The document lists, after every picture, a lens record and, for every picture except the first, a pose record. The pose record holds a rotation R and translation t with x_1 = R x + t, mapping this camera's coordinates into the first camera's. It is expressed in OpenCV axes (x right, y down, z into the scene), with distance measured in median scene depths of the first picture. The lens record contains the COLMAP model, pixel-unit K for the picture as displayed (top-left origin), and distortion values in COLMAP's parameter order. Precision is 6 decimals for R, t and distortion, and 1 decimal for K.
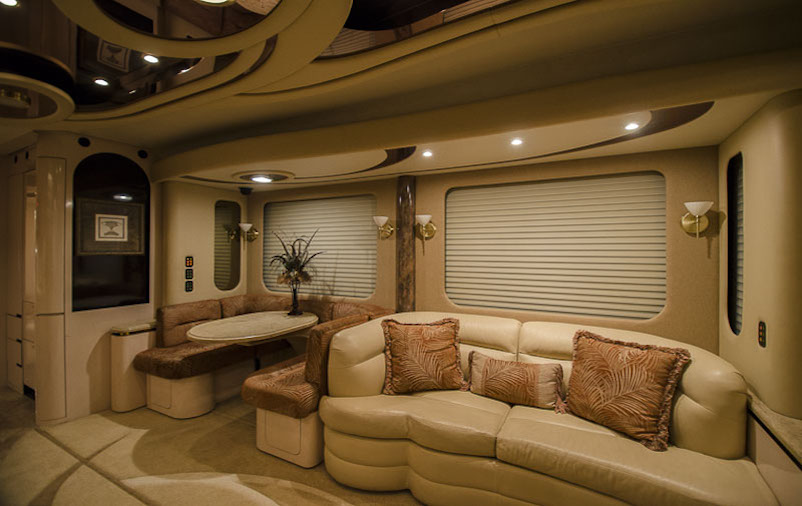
lens RADIAL K [[347.6, 0, 414.2], [0, 347.6, 247.5], [0, 0, 1]] dist [0.002756, -0.016863]
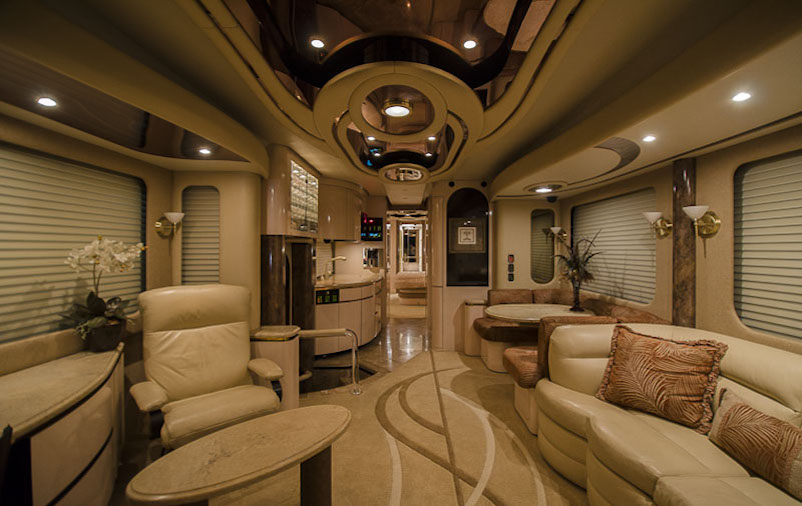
lens RADIAL K [[347.6, 0, 414.2], [0, 347.6, 247.5], [0, 0, 1]] dist [0.002756, -0.016863]
pose [[0.460444, -0.003582, -0.887682, 0.401680], [0.001712, 0.999994, -0.003147, 0.001337], [0.887687, -0.000071, 0.460447, 0.066555]]
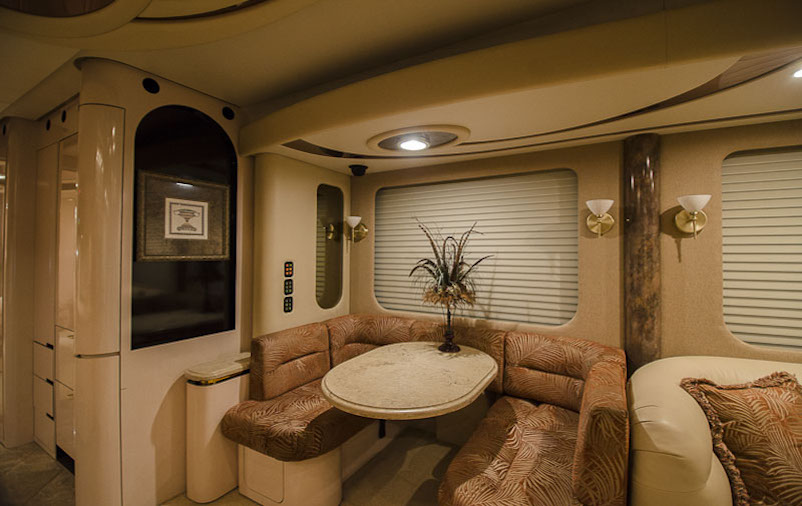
lens RADIAL K [[347.6, 0, 414.2], [0, 347.6, 247.5], [0, 0, 1]] dist [0.002756, -0.016863]
pose [[0.998641, 0.001146, -0.052095, -0.400435], [-0.001621, 0.999957, -0.009079, 0.003152], [0.052082, 0.009151, 0.998601, 0.350033]]
